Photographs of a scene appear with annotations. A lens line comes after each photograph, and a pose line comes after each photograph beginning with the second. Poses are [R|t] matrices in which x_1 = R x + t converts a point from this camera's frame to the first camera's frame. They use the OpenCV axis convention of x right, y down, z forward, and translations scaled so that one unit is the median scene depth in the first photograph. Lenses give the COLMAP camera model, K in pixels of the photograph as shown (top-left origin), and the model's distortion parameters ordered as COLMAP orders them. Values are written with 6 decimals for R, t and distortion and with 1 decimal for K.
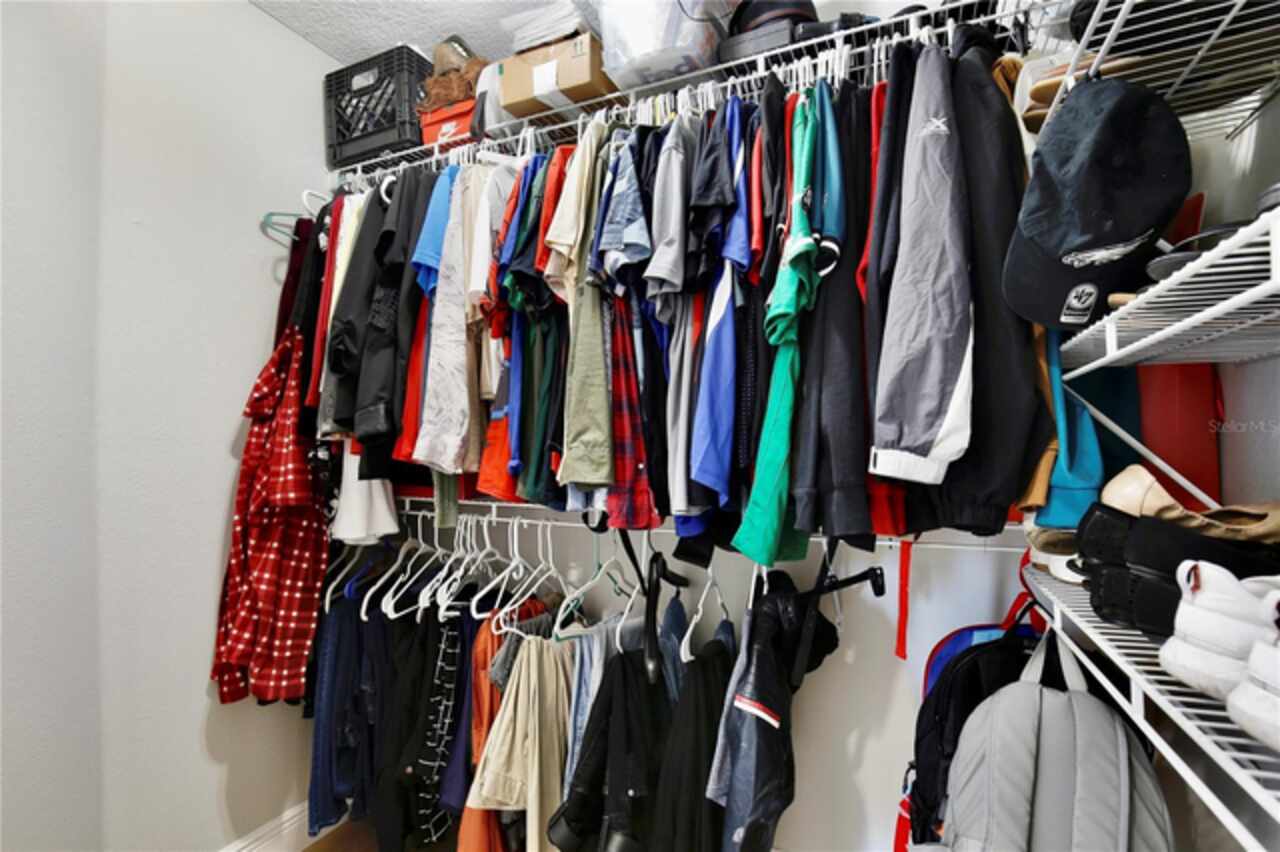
lens RADIAL K [[598.8, 0, 641.1], [0, 598.8, 427.2], [0, 0, 1]] dist [-0.025814, 0.002226]
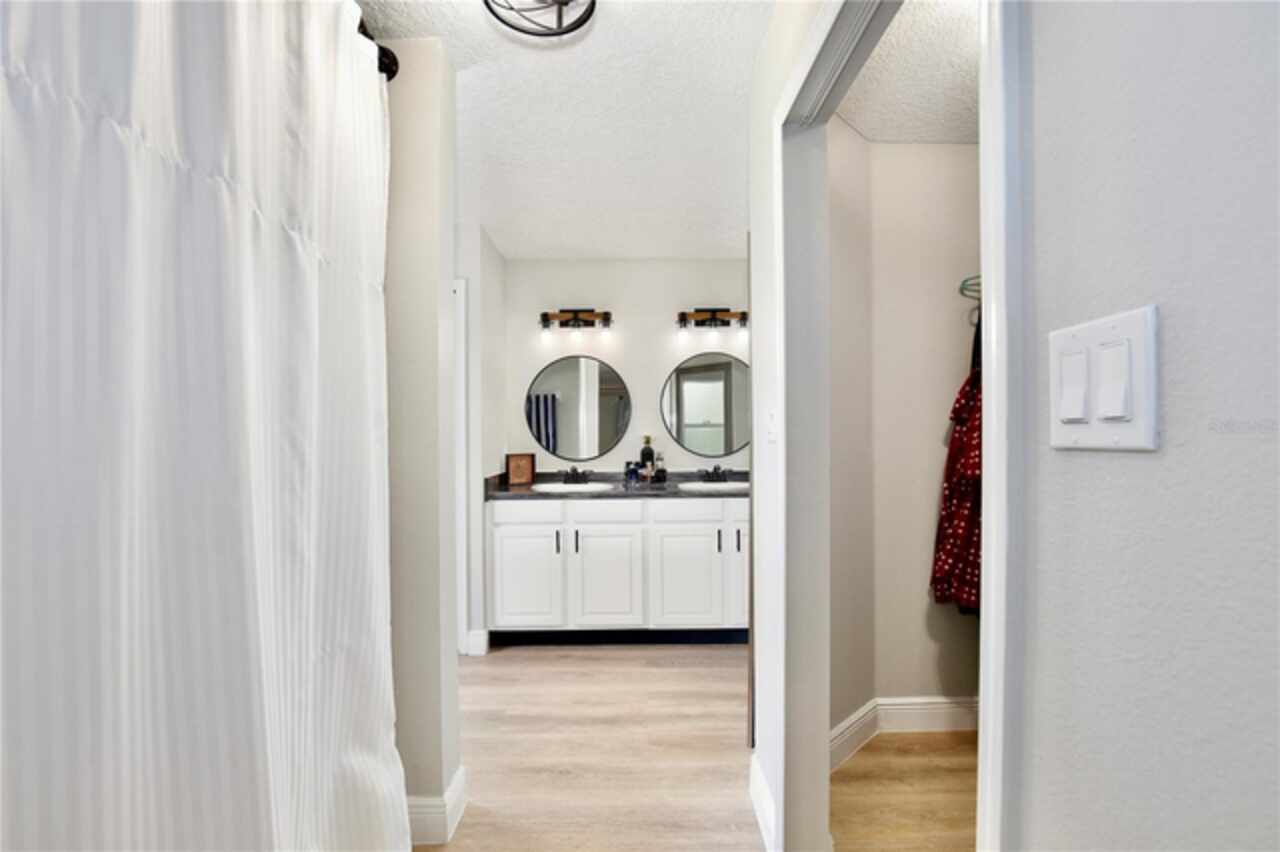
lens RADIAL K [[598.8, 0, 639.1], [0, 598.8, 429.7], [0, 0, 1]] dist [-0.025814, 0.002226]
pose [[0.435048, -0.000163, -0.900407, 0.370170], [0.007139, 0.999969, 0.003268, -0.003177], [0.900379, -0.007850, 0.435036, -0.400699]]
